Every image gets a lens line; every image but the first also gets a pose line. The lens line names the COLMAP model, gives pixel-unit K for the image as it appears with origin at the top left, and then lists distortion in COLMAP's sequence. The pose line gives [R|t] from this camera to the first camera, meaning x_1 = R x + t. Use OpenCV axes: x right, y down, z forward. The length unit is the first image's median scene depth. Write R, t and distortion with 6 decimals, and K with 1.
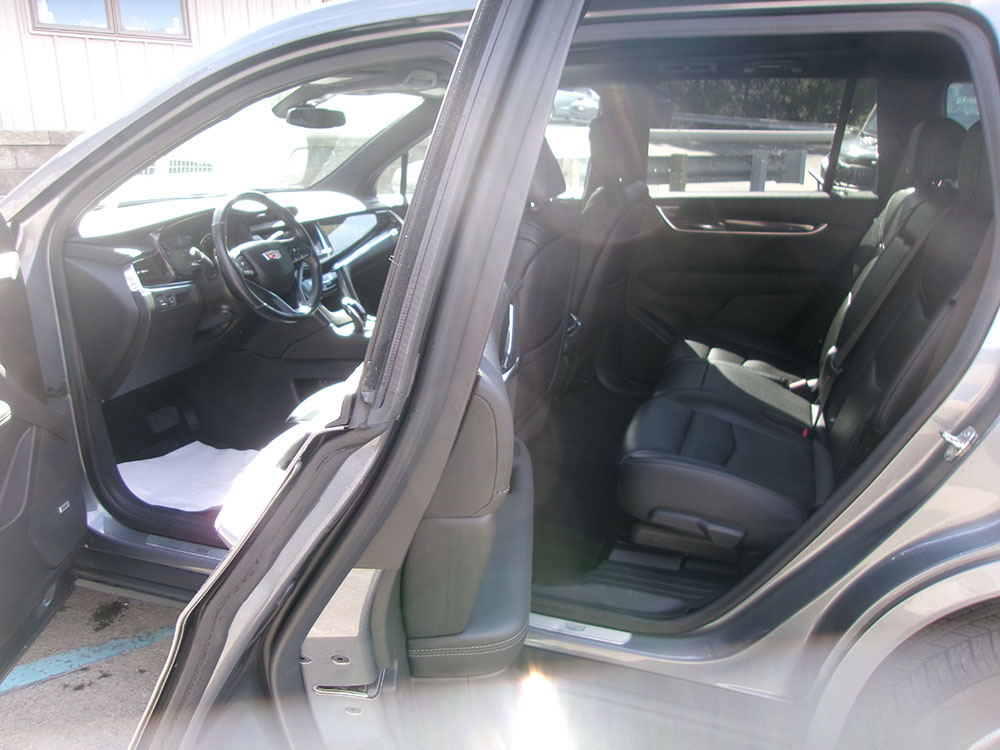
lens RADIAL K [[785.9, 0, 500.0], [0, 785.9, 375.0], [0, 0, 1]] dist [-0.028017, 0.068591]
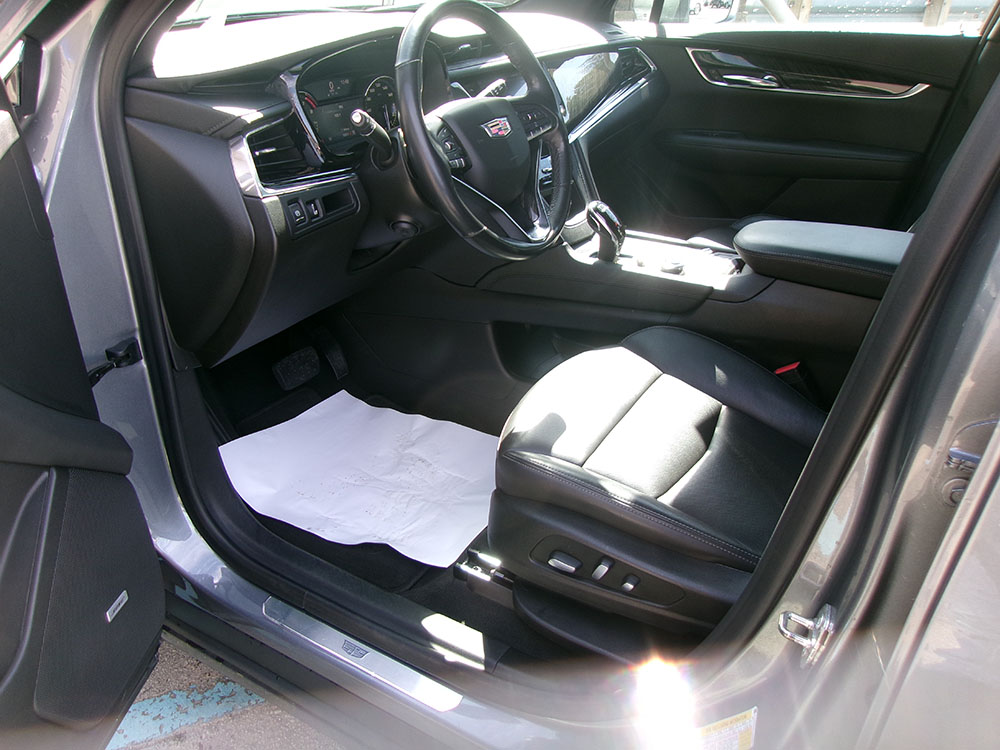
lens RADIAL K [[785.9, 0, 500.0], [0, 785.9, 375.0], [0, 0, 1]] dist [-0.028017, 0.068591]
pose [[0.983491, 0.107732, -0.145393, -0.194475], [-0.077873, 0.977237, 0.197342, -0.094788], [0.163343, -0.182762, 0.969493, 0.455907]]
